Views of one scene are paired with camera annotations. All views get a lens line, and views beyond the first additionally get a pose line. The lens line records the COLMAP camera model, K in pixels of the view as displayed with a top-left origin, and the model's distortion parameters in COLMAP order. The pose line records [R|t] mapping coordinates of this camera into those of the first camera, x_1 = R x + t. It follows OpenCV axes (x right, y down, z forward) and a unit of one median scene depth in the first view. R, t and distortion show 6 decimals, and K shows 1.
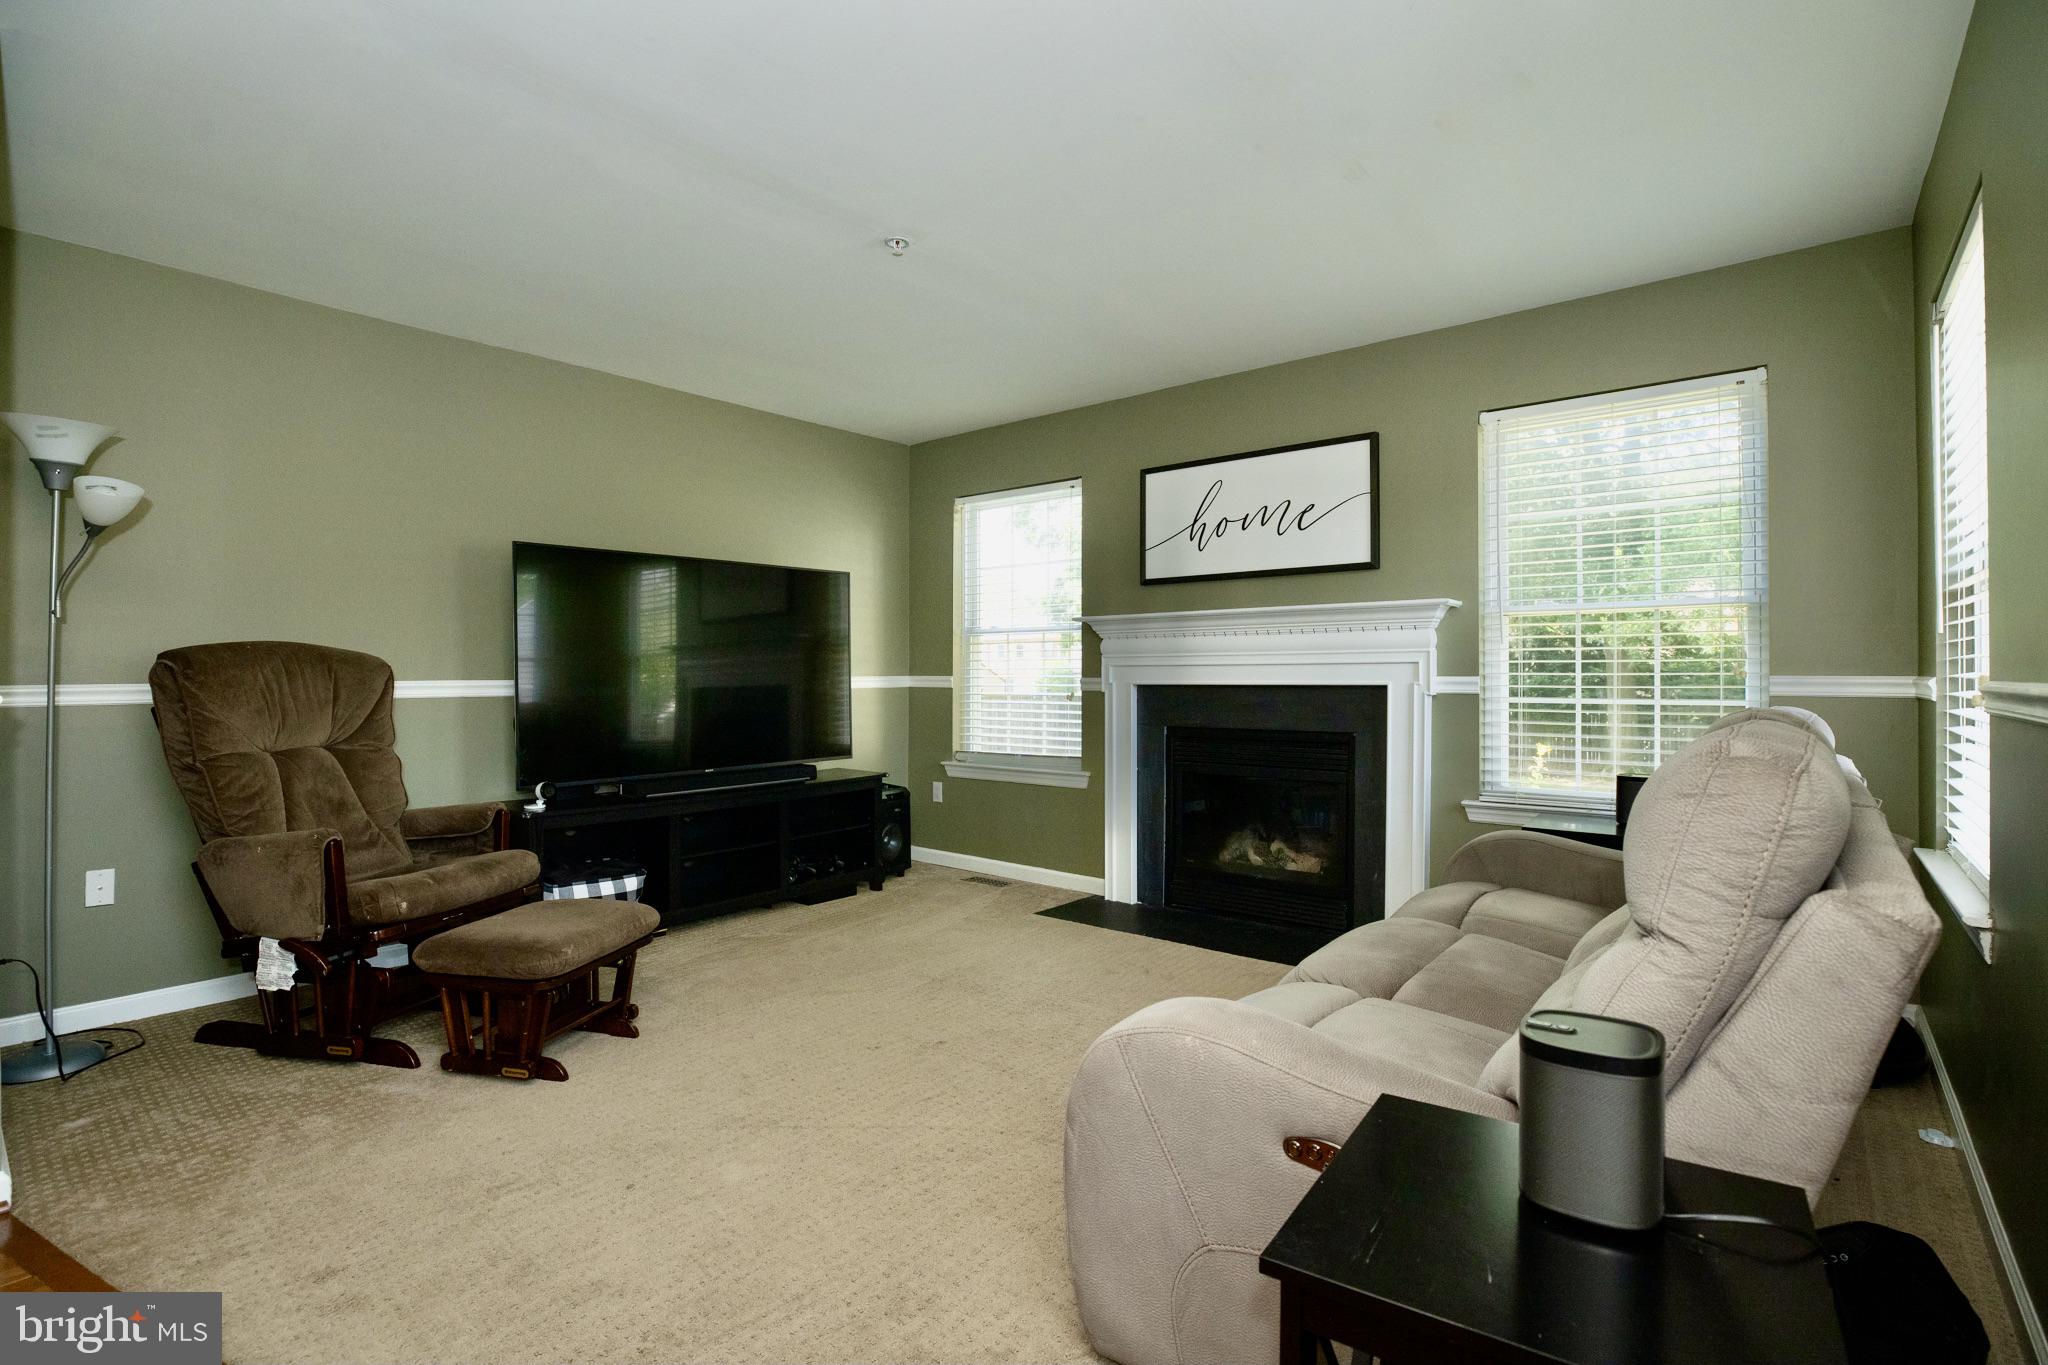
lens RADIAL K [[938.9, 0, 1024.0], [0, 938.9, 682.5], [0, 0, 1]] dist [-0.022475, 0.000074]
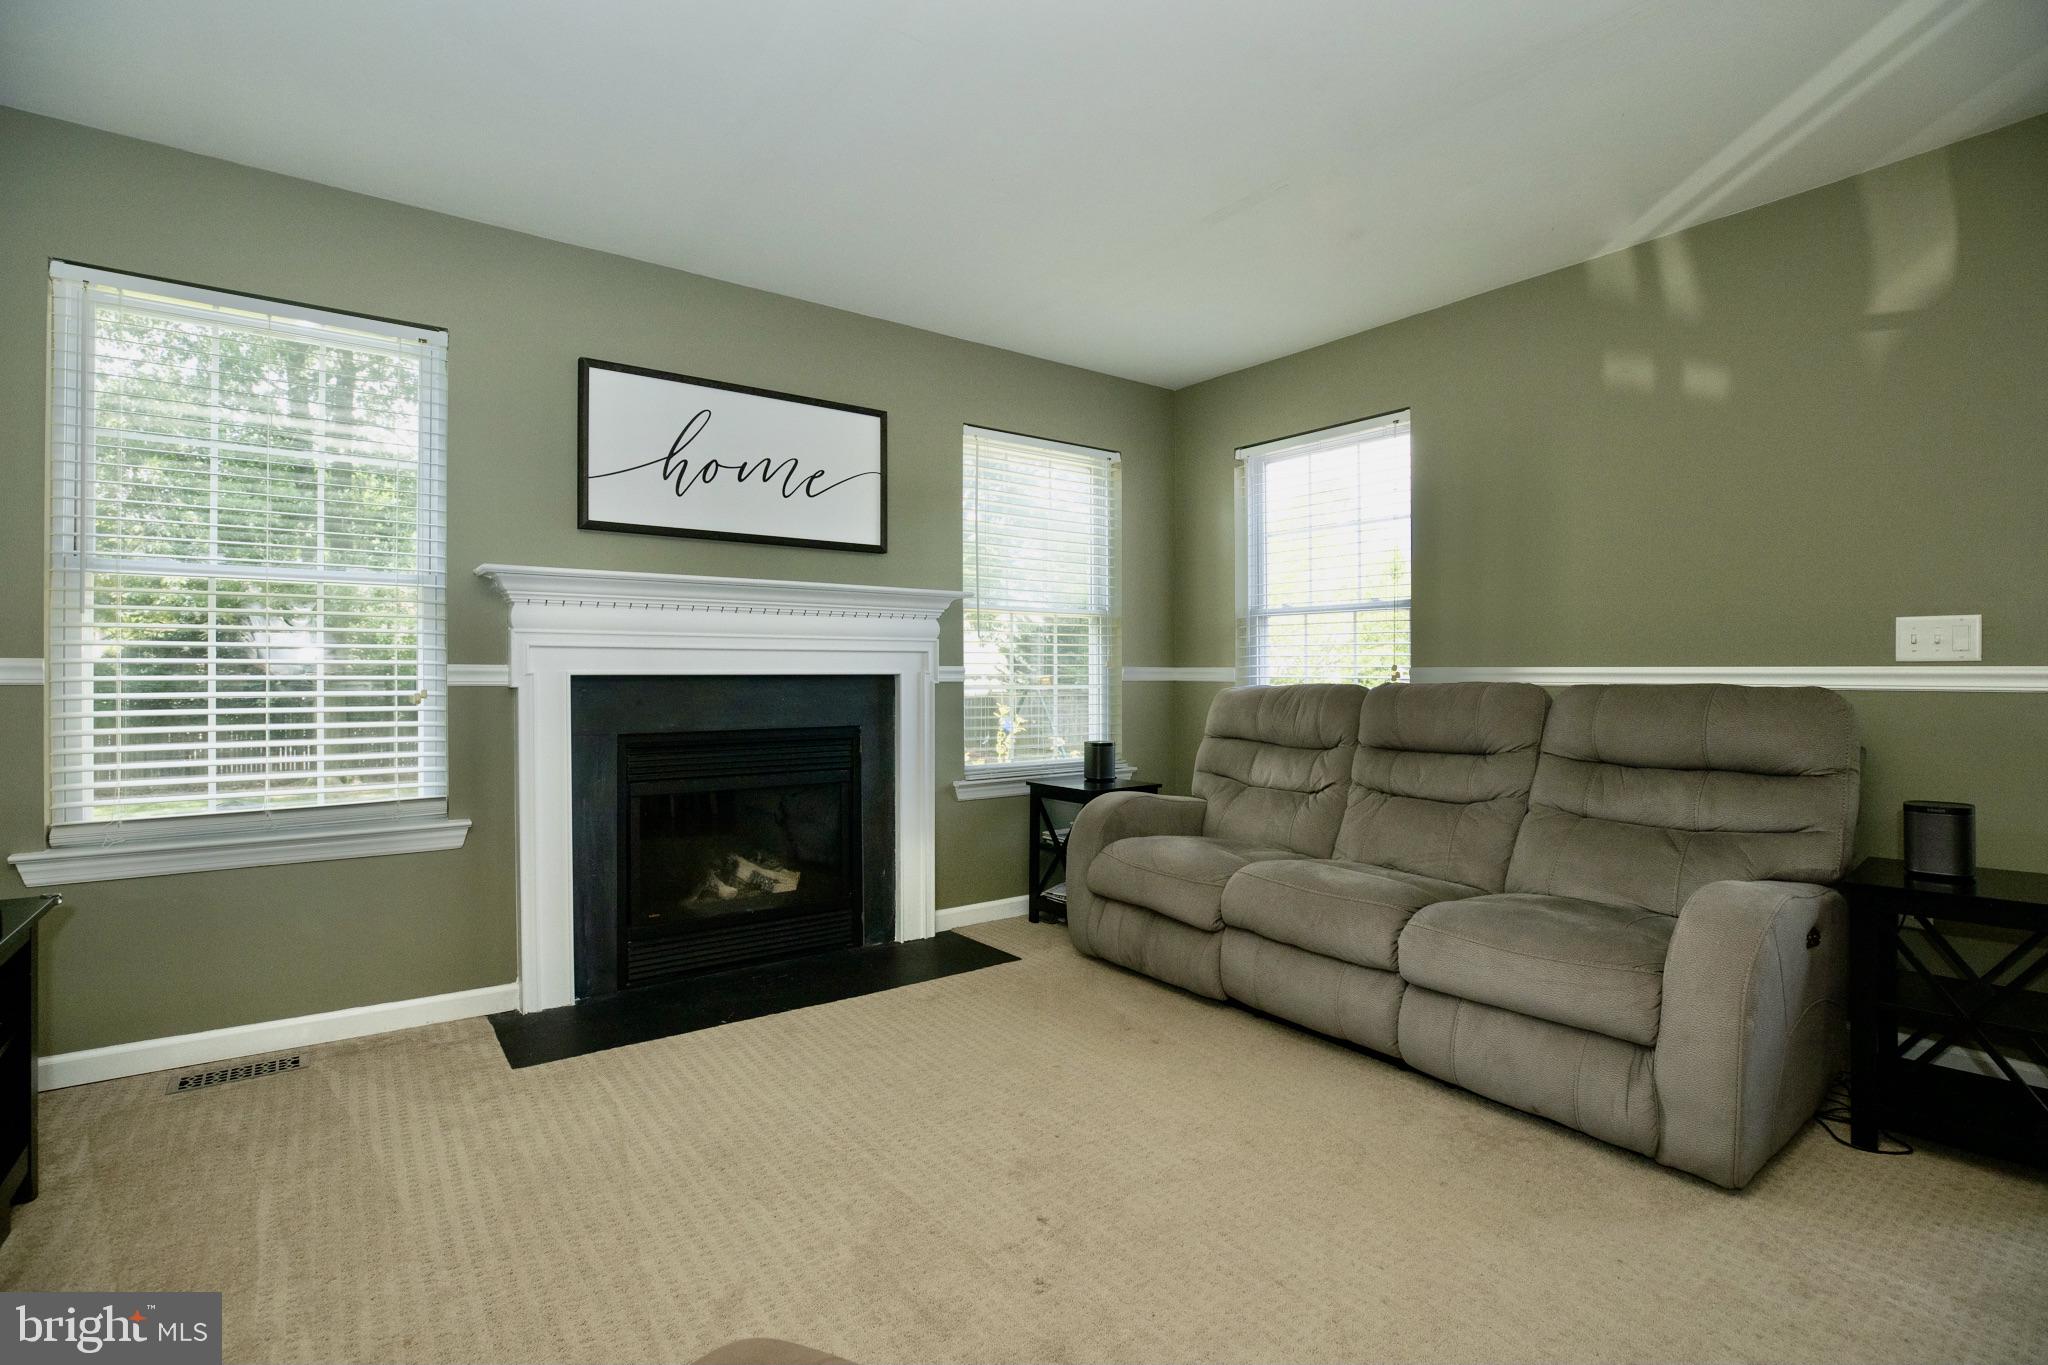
lens RADIAL K [[970.5, 0, 1030.6], [0, 970.5, 670.7], [0, 0, 1]] dist [-0.017416, 0.000122]
pose [[0.247212, -0.001420, 0.968960, -0.508013], [0.000344, 0.999999, 0.001378, -0.002133], [-0.968961, -0.000007, 0.247213, 0.558075]]
